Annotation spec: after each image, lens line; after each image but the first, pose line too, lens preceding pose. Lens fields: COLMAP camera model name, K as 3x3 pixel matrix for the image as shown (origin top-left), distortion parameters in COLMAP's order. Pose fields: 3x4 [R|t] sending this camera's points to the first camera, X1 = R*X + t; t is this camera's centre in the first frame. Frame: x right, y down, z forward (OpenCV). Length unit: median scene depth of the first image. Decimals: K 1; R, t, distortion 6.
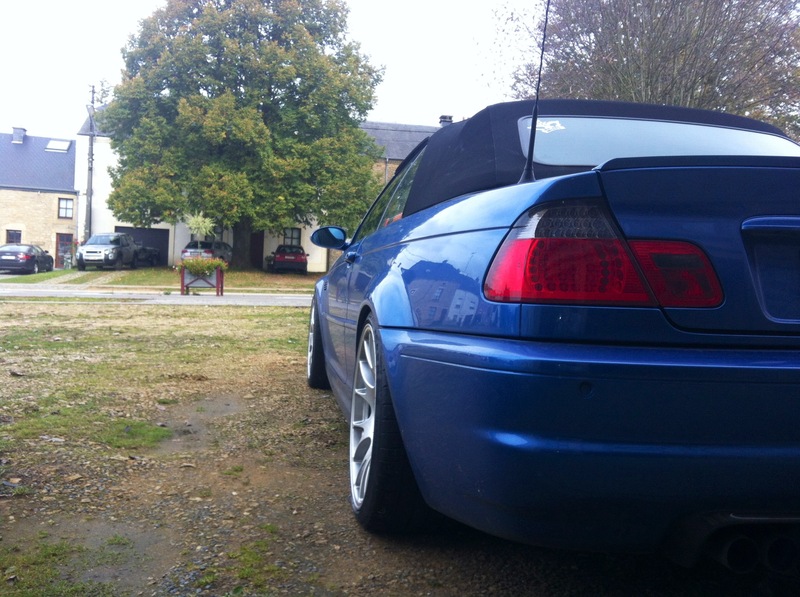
lens RADIAL K [[720.9, 0, 400.0], [0, 720.9, 298.5], [0, 0, 1]] dist [0.043934, -0.005169]
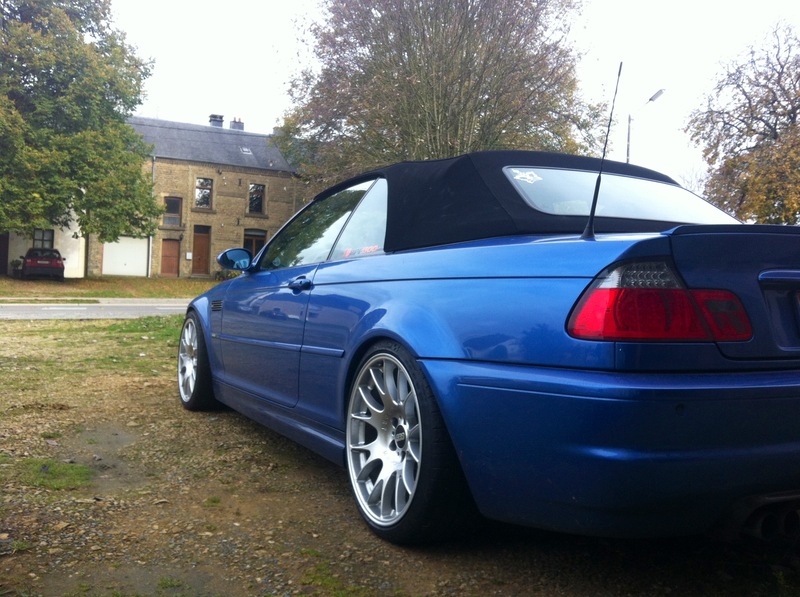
lens RADIAL K [[720.9, 0, 400.0], [0, 720.9, 298.5], [0, 0, 1]] dist [0.043934, -0.005169]
pose [[0.958518, -0.018386, 0.284437, -0.332332], [0.020569, 0.999777, -0.004689, -0.043147], [-0.284287, 0.010345, 0.958683, -0.049098]]
